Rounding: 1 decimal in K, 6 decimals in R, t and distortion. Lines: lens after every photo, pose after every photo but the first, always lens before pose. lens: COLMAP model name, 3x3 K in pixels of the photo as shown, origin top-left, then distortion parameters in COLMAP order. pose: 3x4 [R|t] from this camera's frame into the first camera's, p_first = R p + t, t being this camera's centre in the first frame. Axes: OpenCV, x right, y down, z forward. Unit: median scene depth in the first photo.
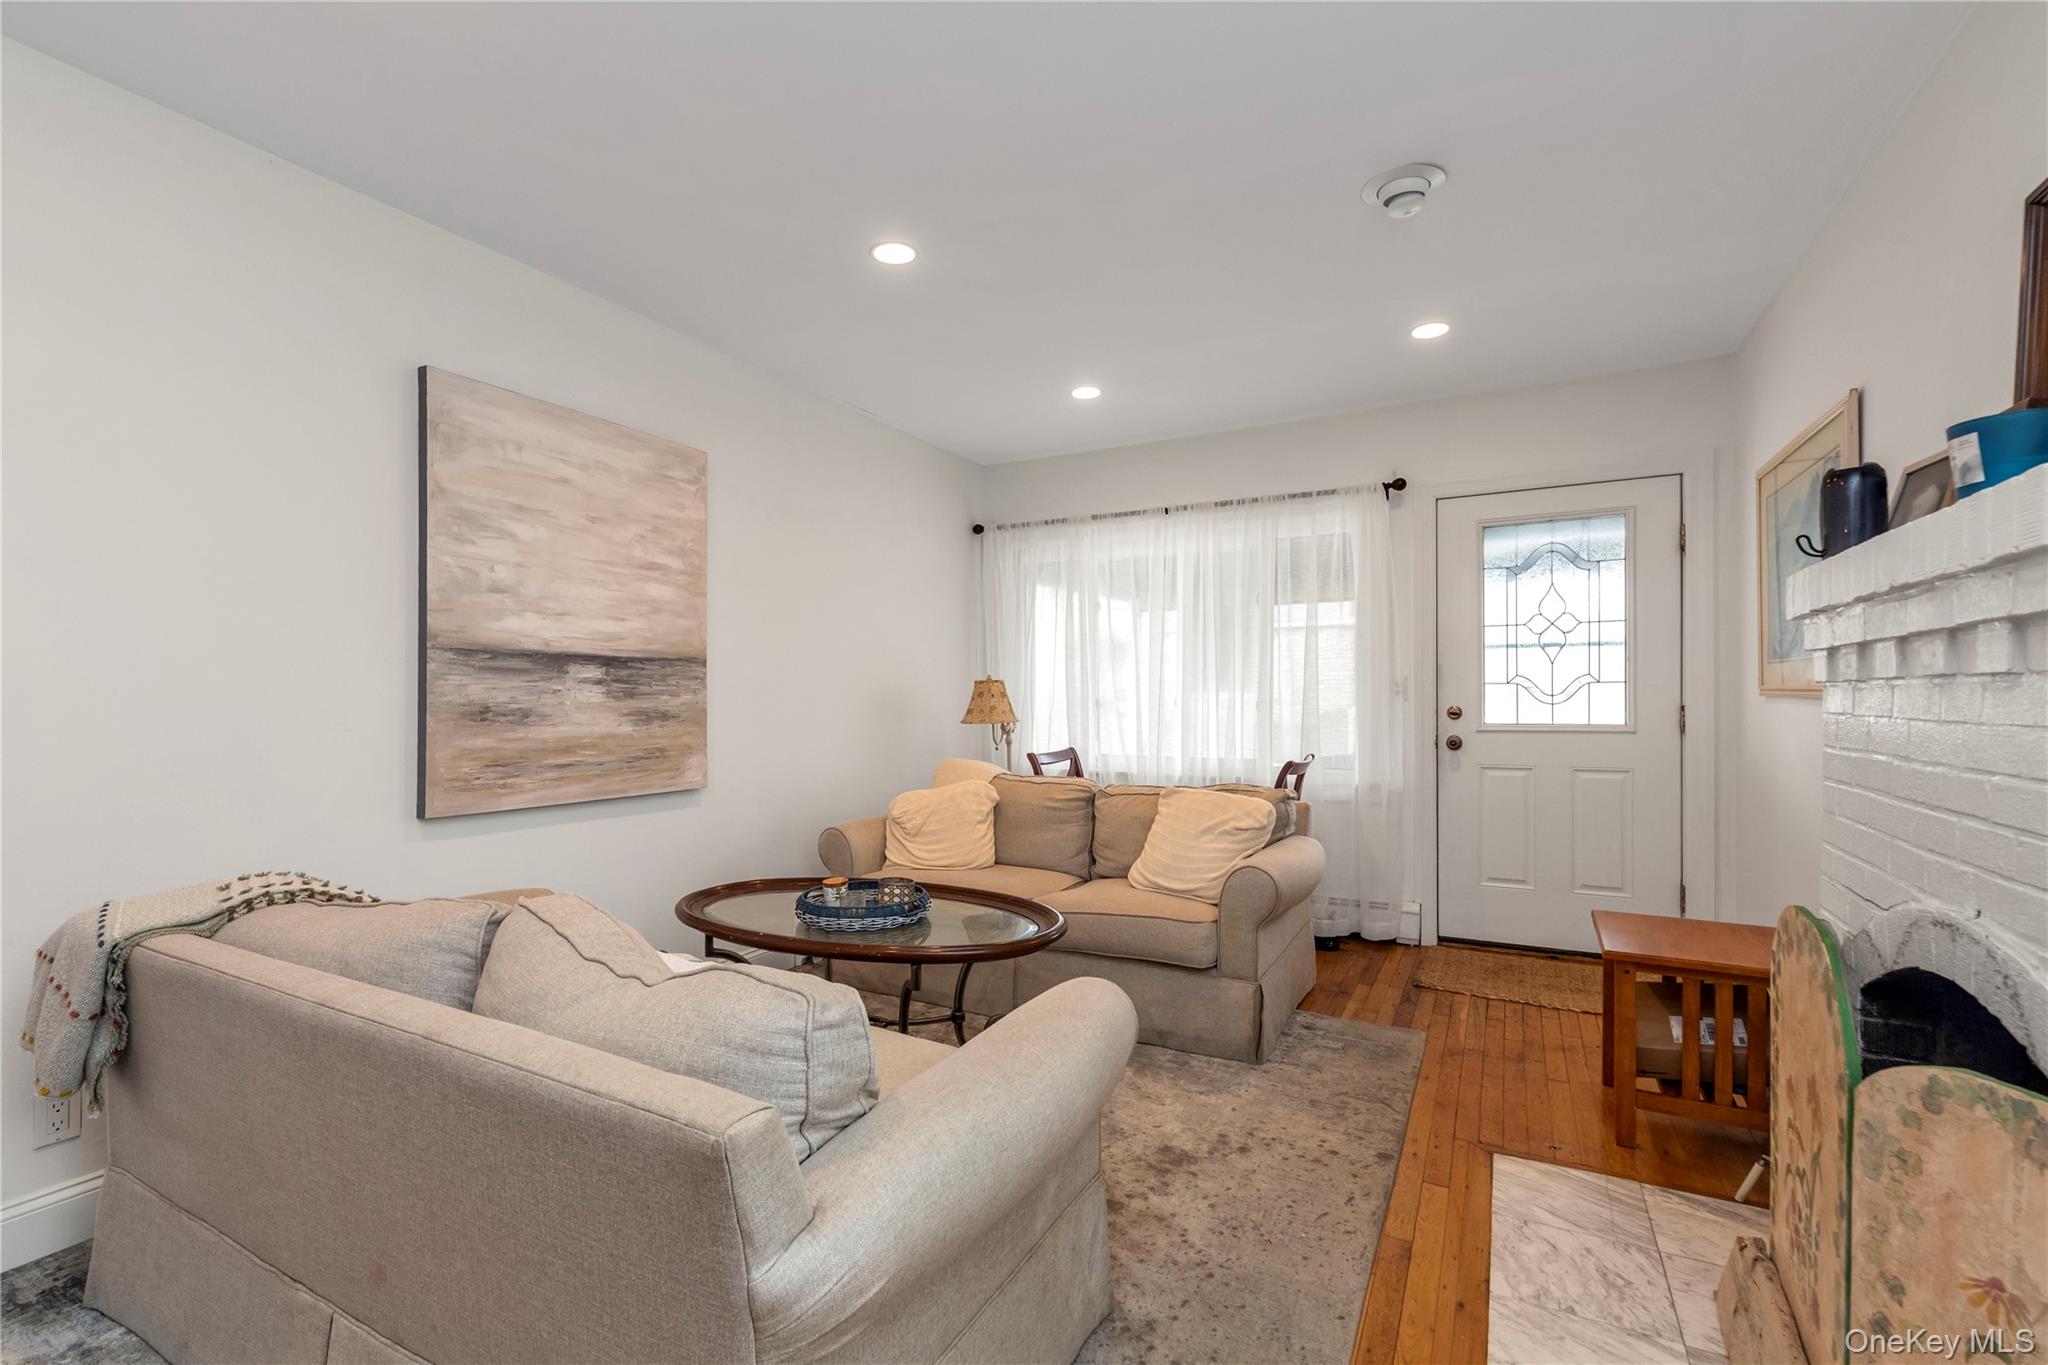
lens RADIAL K [[887.3, 0, 1014.2], [0, 887.3, 714.2], [0, 0, 1]] dist [-0.001368, 0.000228]
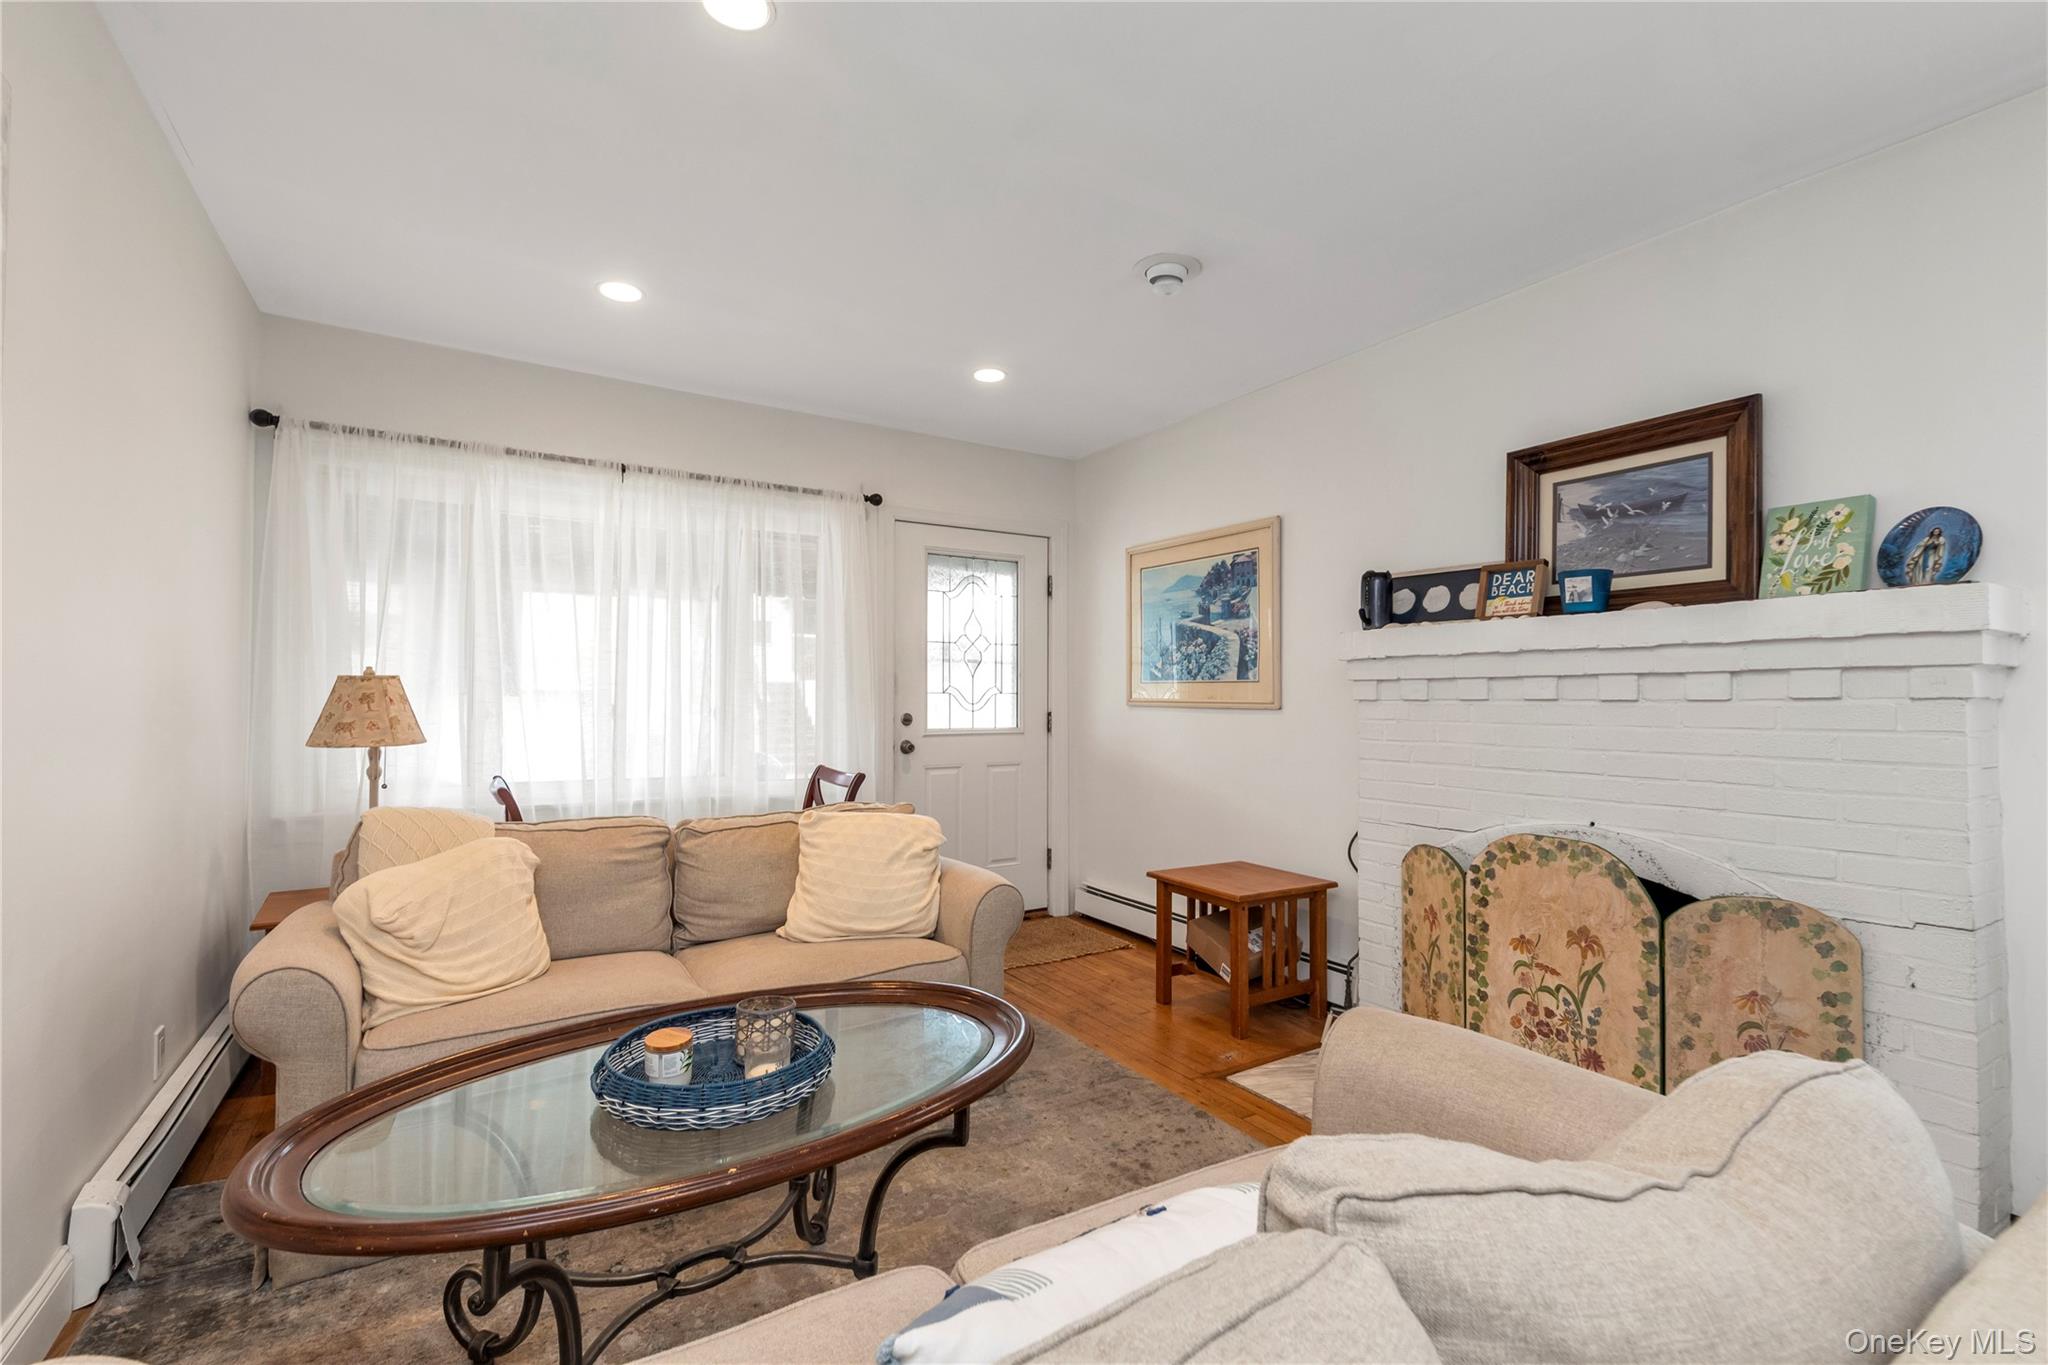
lens RADIAL K [[887.3, 0, 1013.9], [0, 887.3, 693.1], [0, 0, 1]] dist [-0.001368, 0.000228]
pose [[0.500035, 0.013547, 0.865899, -0.427480], [0.009732, 0.999727, -0.021260, -0.010898], [-0.865950, 0.019058, 0.499767, 0.390071]]
